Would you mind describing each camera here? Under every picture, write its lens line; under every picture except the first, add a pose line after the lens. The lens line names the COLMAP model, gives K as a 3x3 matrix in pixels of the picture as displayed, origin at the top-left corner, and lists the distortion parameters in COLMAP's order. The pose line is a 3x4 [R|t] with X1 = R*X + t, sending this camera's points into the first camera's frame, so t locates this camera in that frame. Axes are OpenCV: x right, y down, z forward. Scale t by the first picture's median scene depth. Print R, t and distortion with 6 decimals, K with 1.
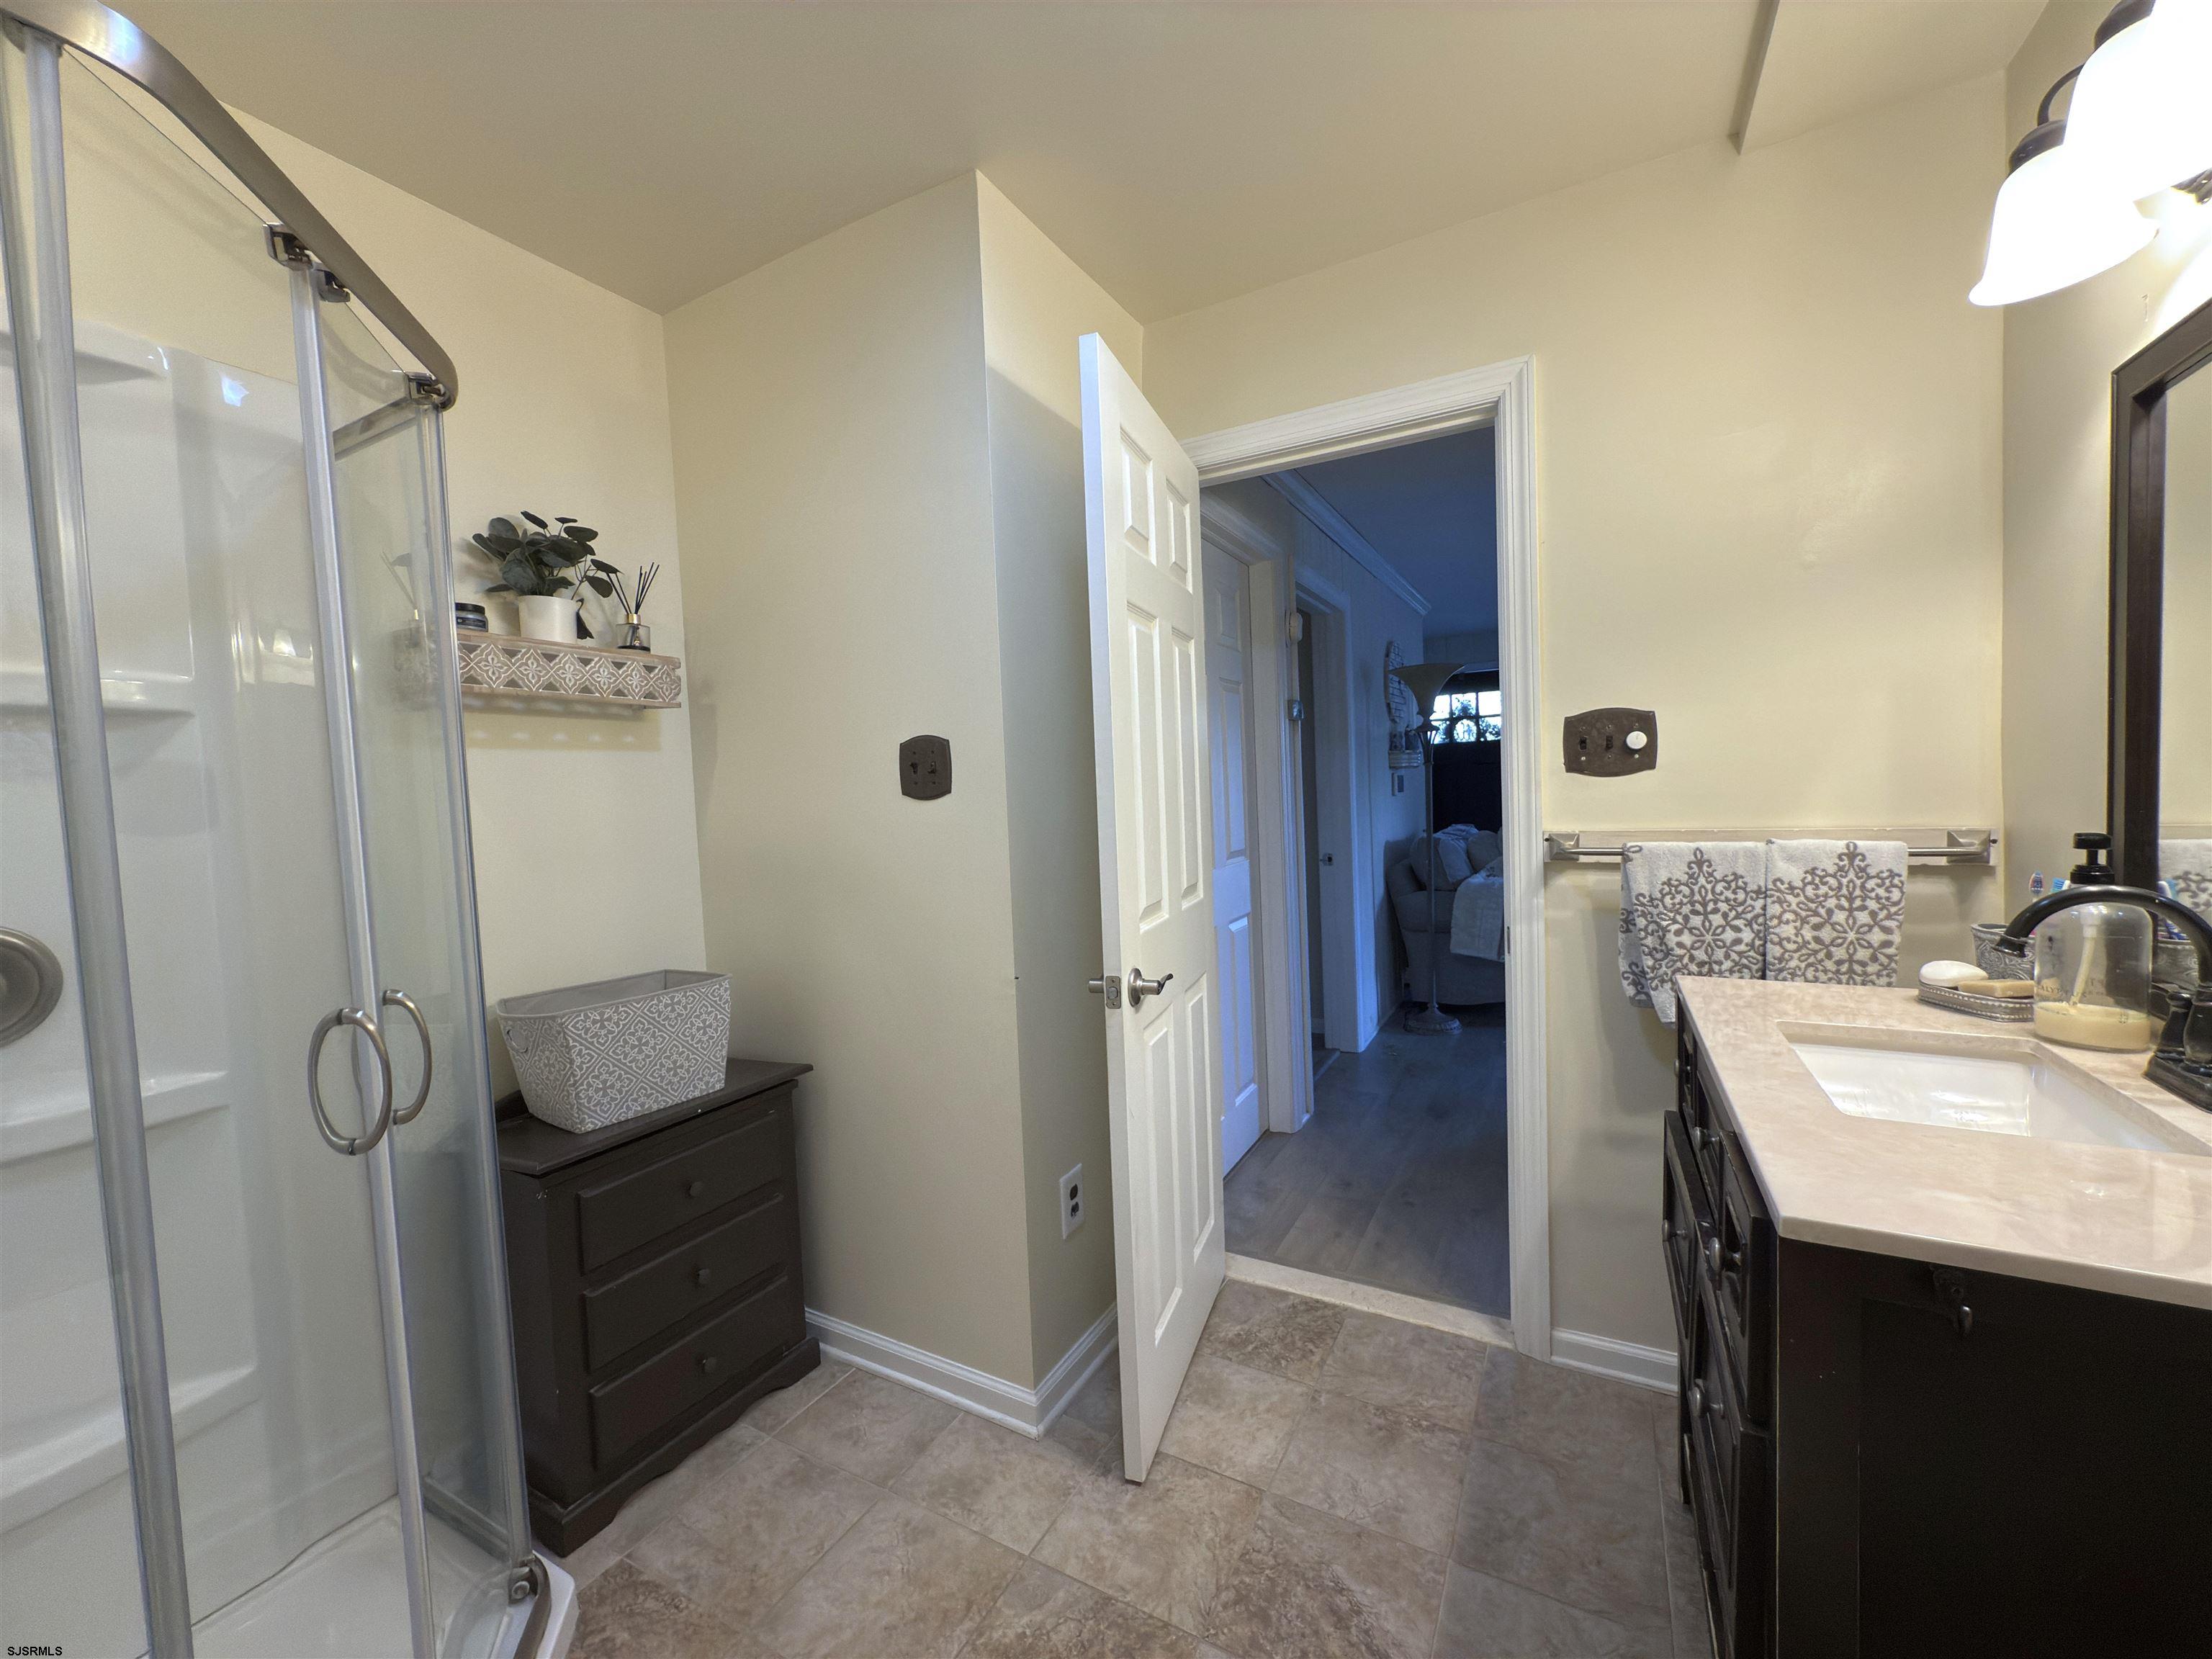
lens RADIAL K [[879.3, 0, 1098.0], [0, 879.3, 827.8], [0, 0, 1]] dist [0.000355, -0.000582]
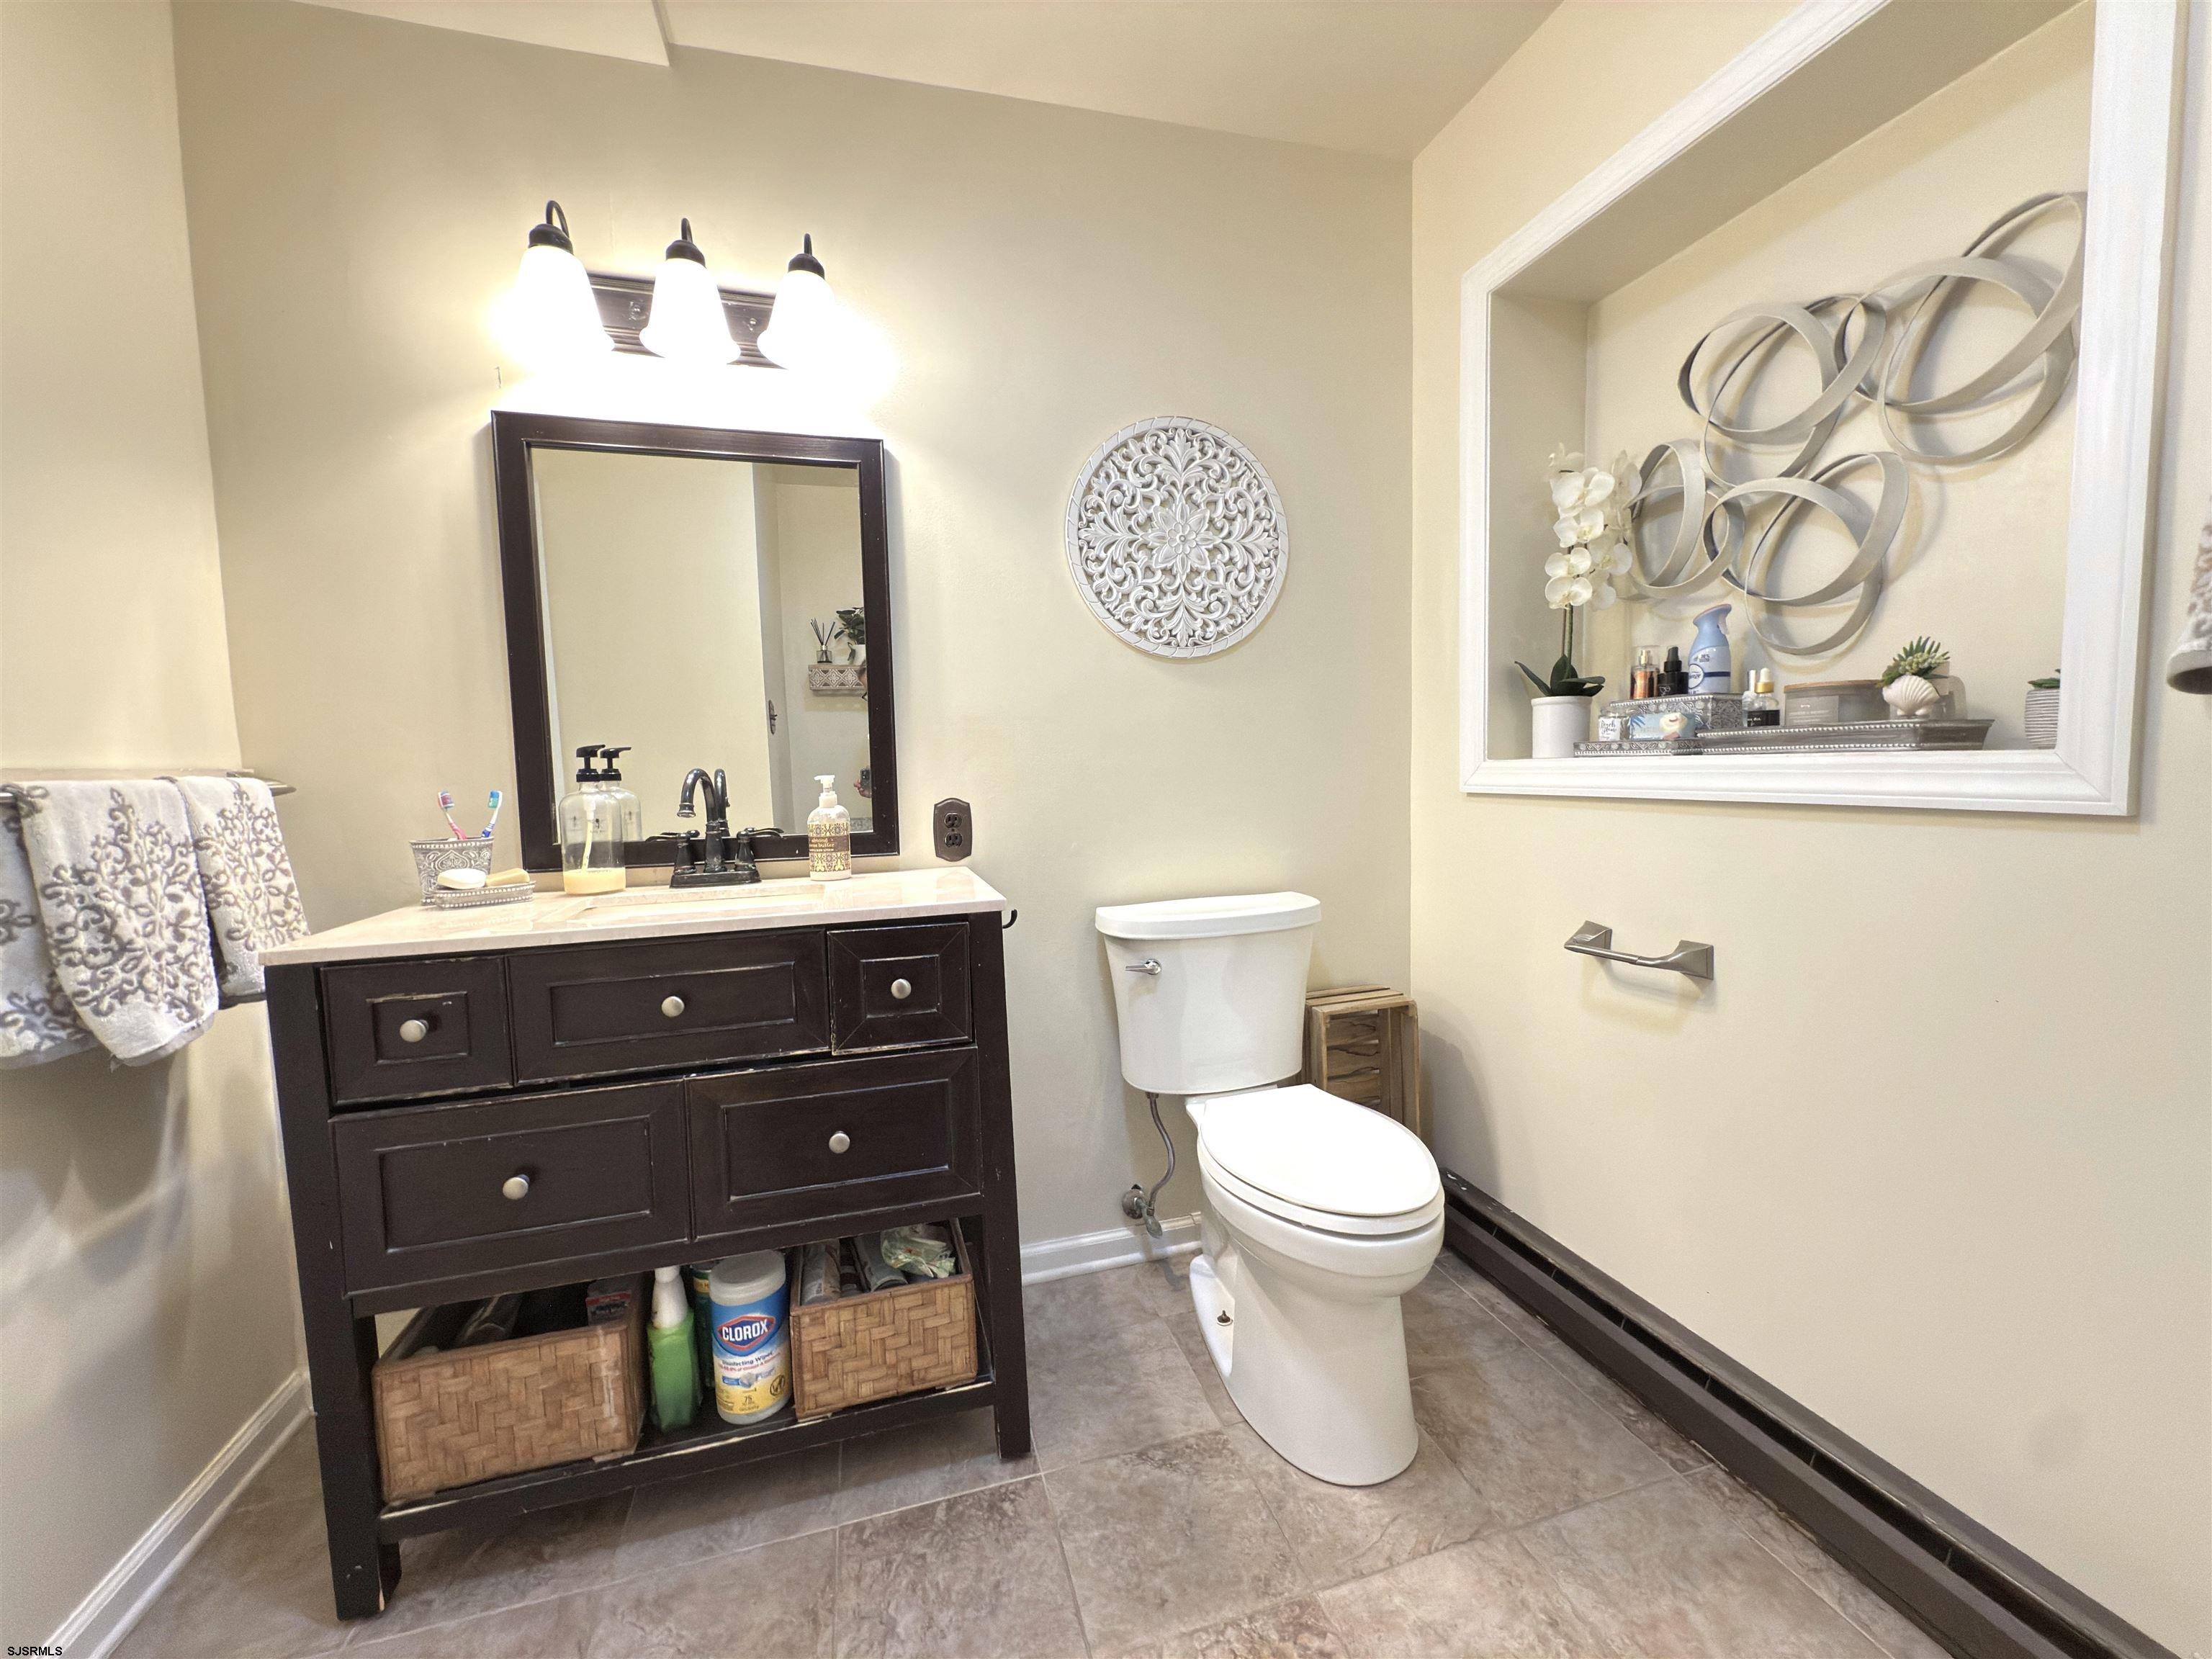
lens RADIAL K [[901.1, 0, 1105.5], [0, 901.1, 826.8], [0, 0, 1]] dist [0.003001, -0.000486]
pose [[-0.706580, 0.010245, 0.707559, -0.340393], [0.086912, 0.993581, 0.072406, 0.068727], [-0.702276, 0.112656, -0.702935, 0.967529]]
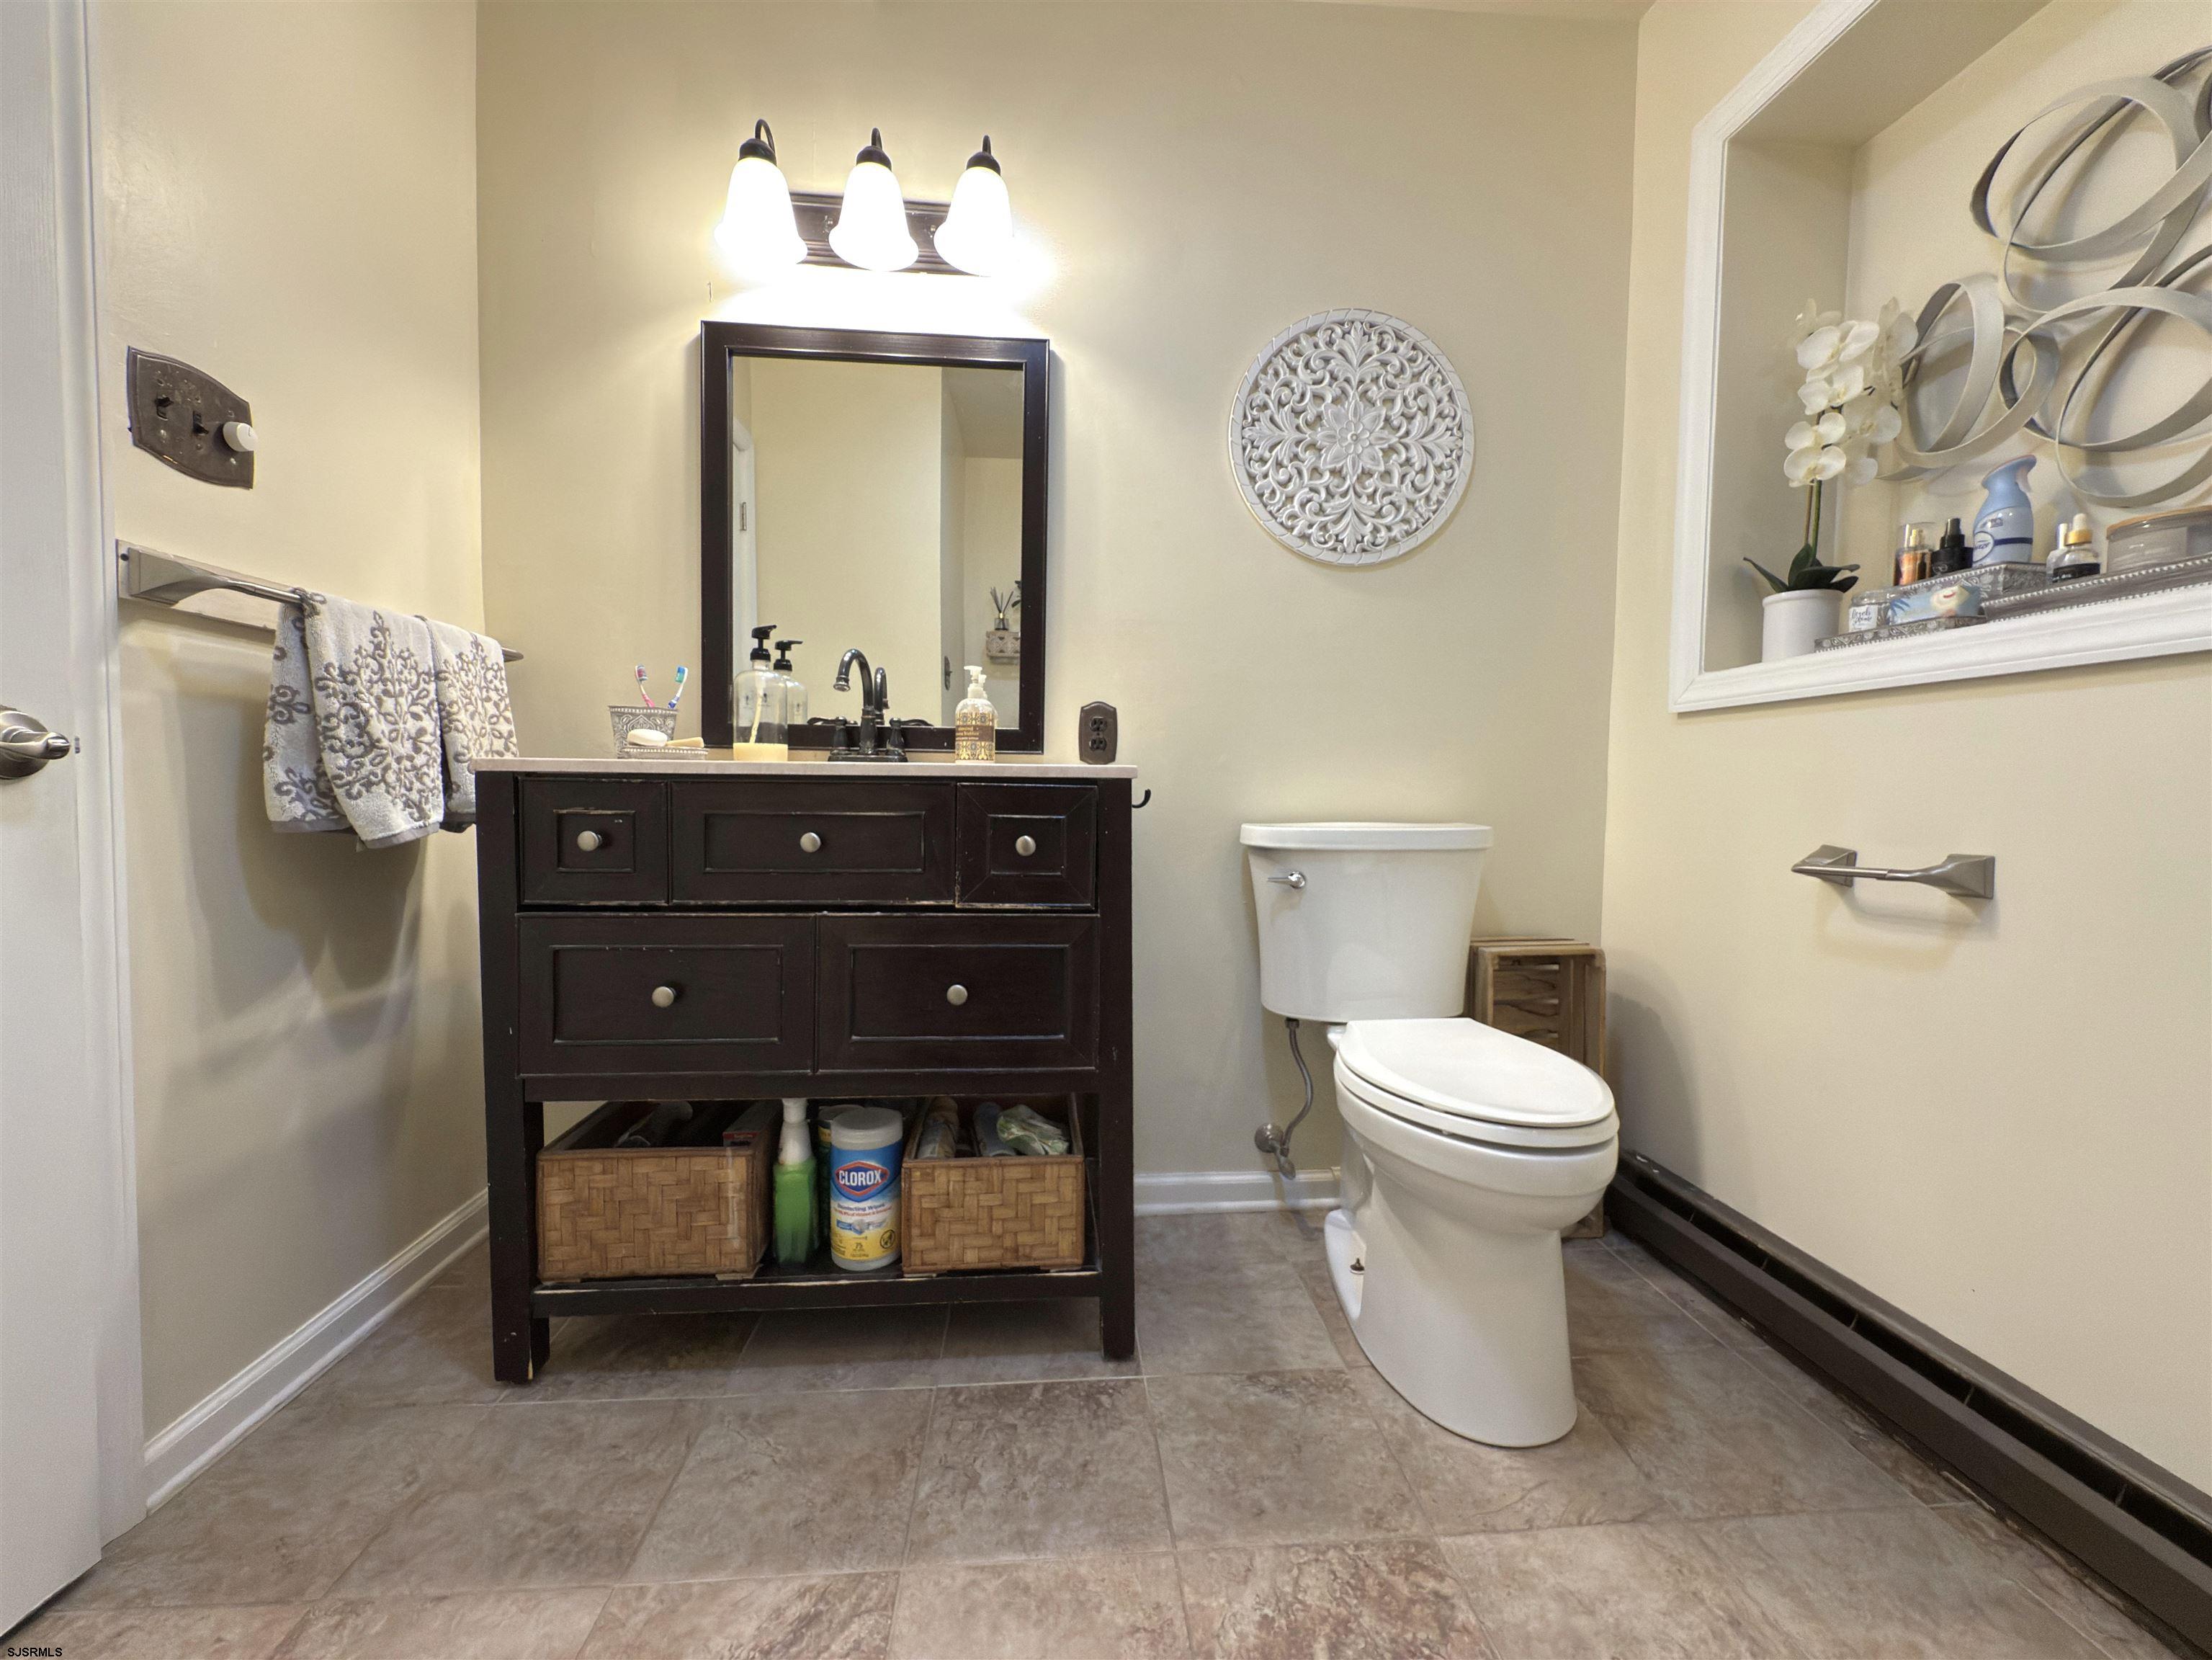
lens RADIAL K [[916.7, 0, 1099.9], [0, 916.7, 828.0], [0, 0, 1]] dist [0.001076, 0.000340]
pose [[-0.552193, -0.000484, 0.833716, -0.350202], [0.045919, 0.998464, 0.030993, 0.220515], [-0.832451, 0.055397, -0.551323, 0.935870]]
